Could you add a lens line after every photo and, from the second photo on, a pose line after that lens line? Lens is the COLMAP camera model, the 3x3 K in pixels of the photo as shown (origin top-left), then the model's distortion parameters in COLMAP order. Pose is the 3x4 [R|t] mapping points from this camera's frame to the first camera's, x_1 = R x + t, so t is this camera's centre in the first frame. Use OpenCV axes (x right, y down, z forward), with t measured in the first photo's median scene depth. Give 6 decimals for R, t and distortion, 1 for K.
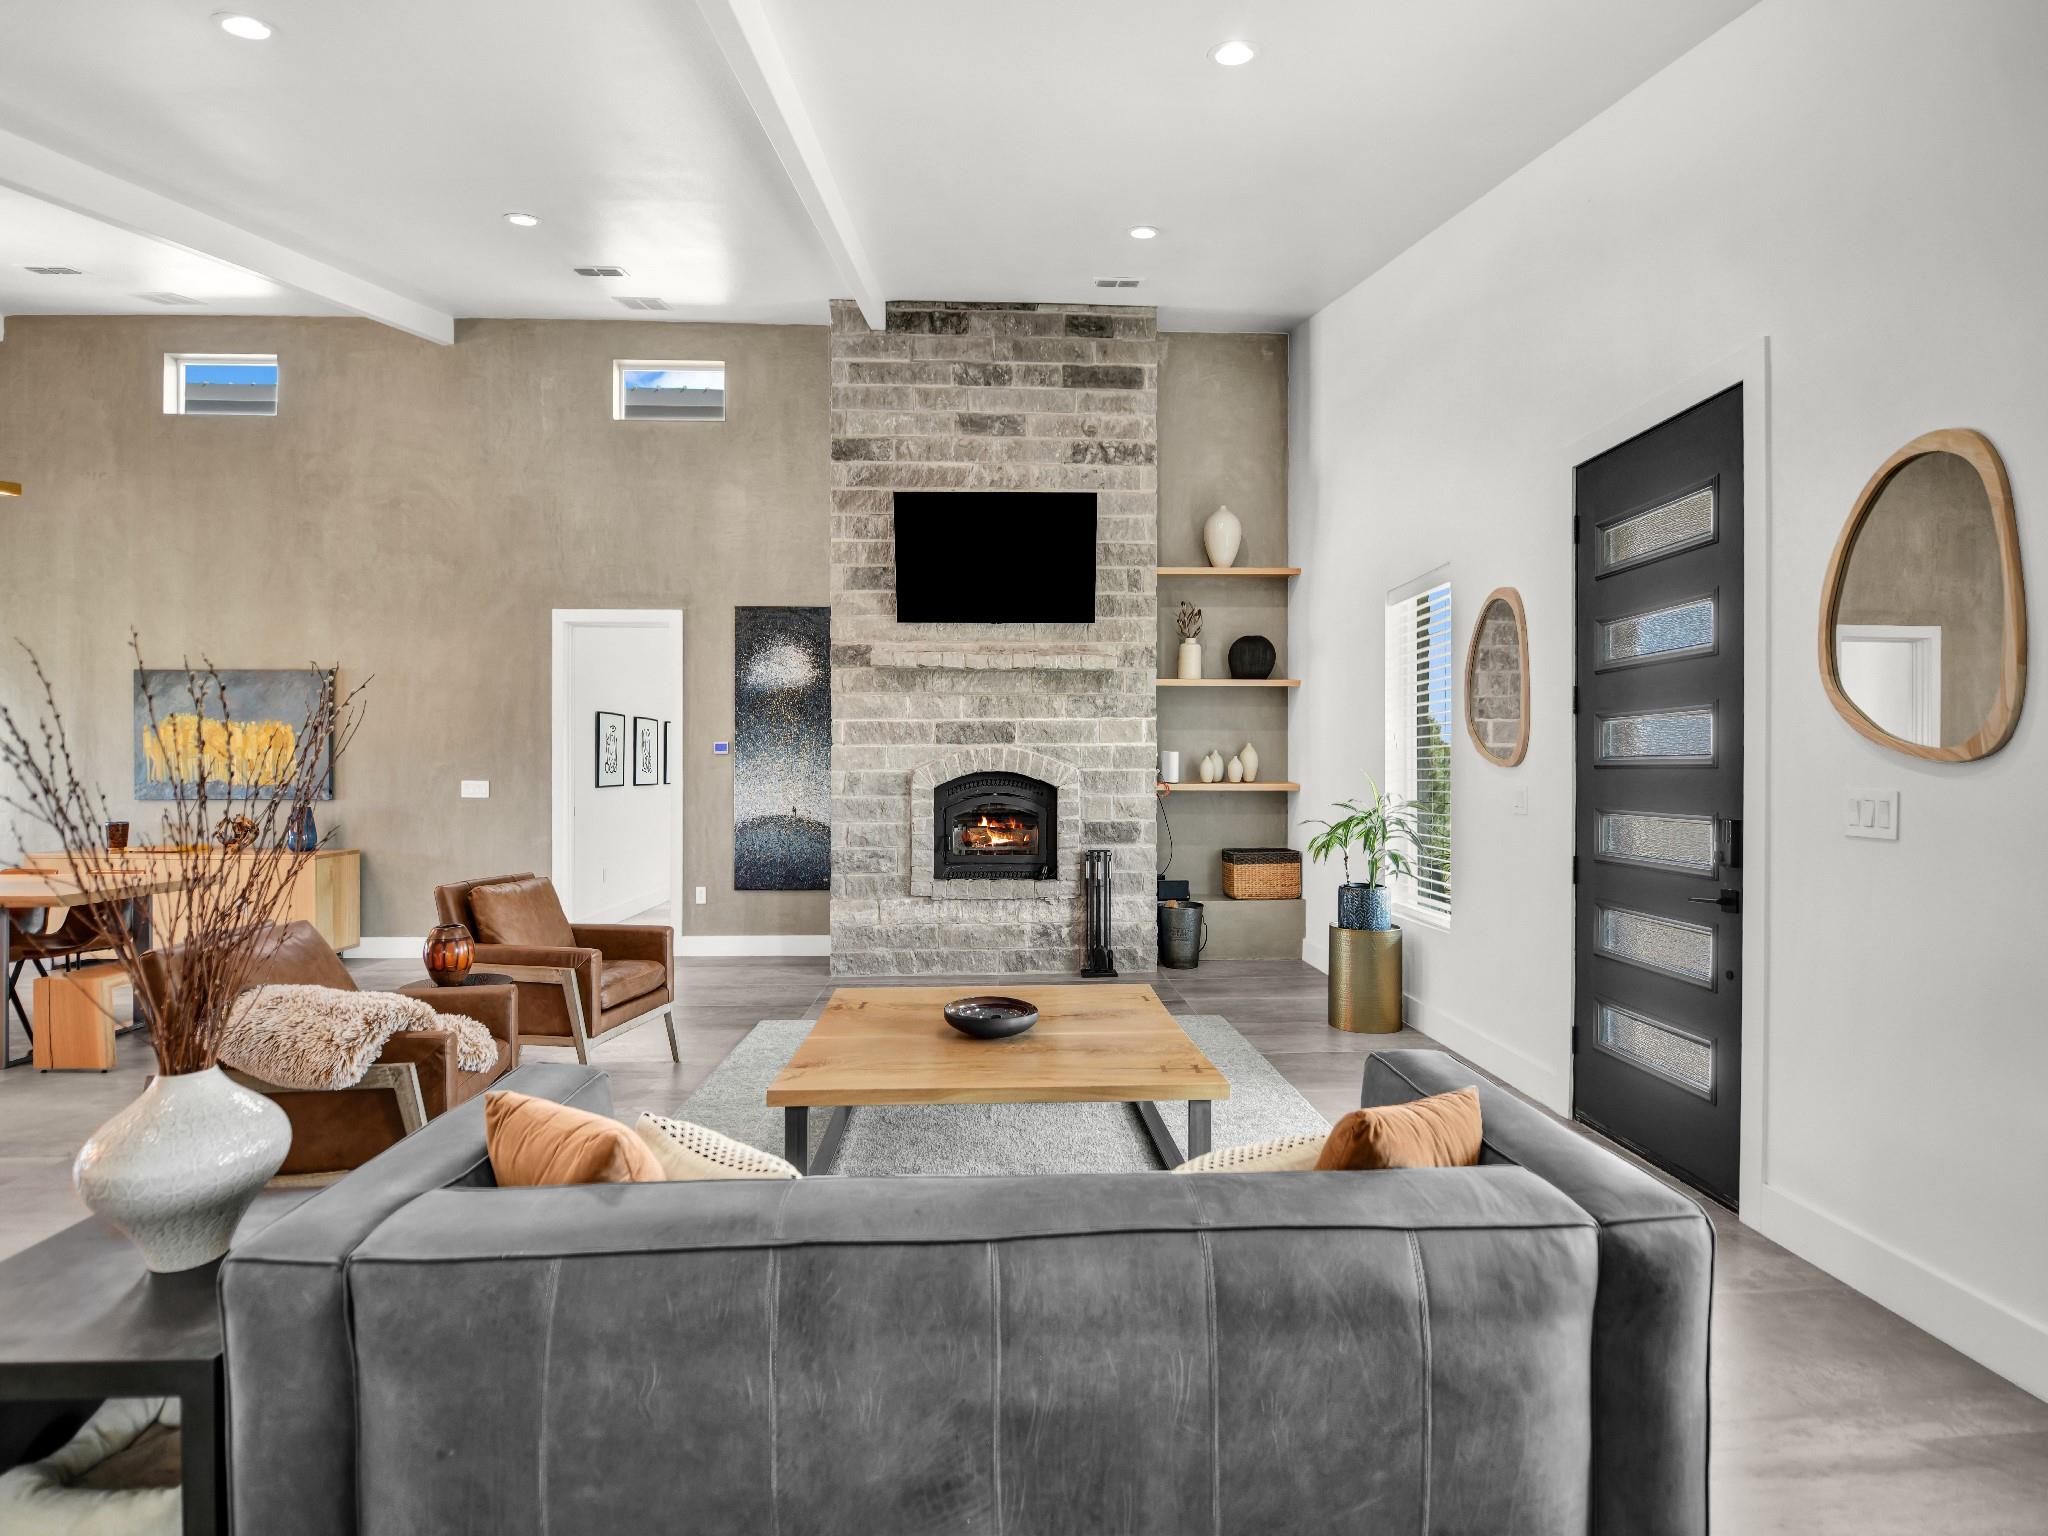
lens RADIAL K [[954.1, 0, 1030.3], [0, 954.1, 723.8], [0, 0, 1]] dist [0.001181, -0.000022]
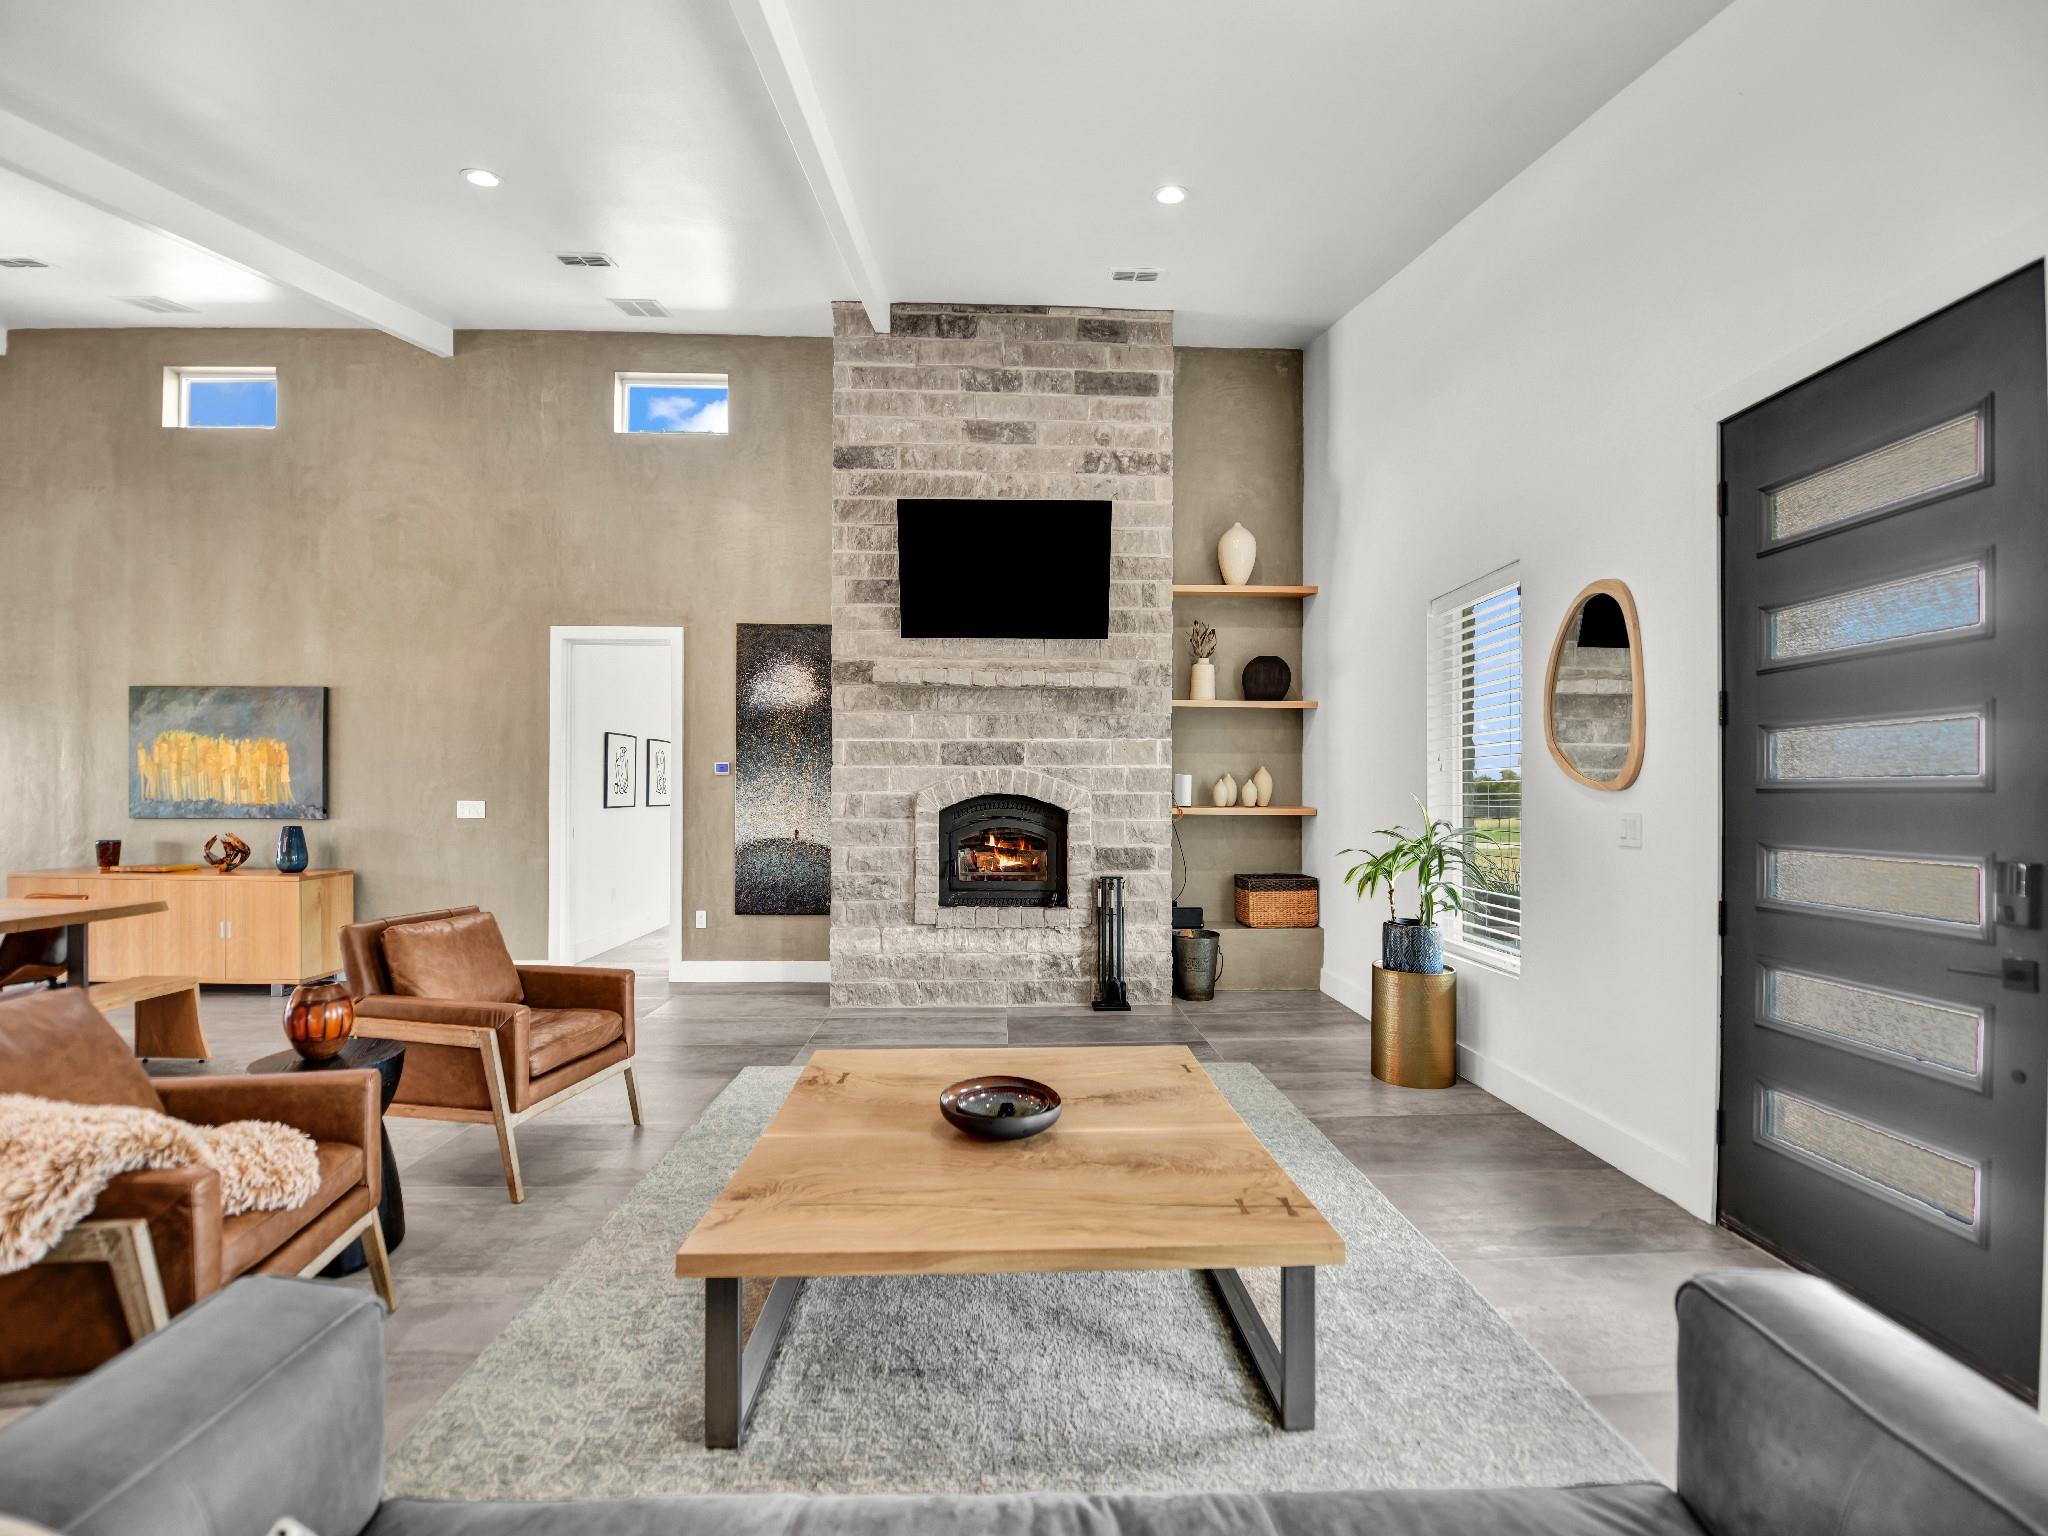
lens RADIAL K [[821.2, 0, 1024.0], [0, 821.2, 768.0], [0, 0, 1]] dist [-0.001850, -0.009207]
pose [[0.999960, 0.004649, -0.007690, -0.009406], [-0.004519, 0.999847, 0.016910, 0.009703], [0.007768, -0.016874, 0.999827, 0.174153]]
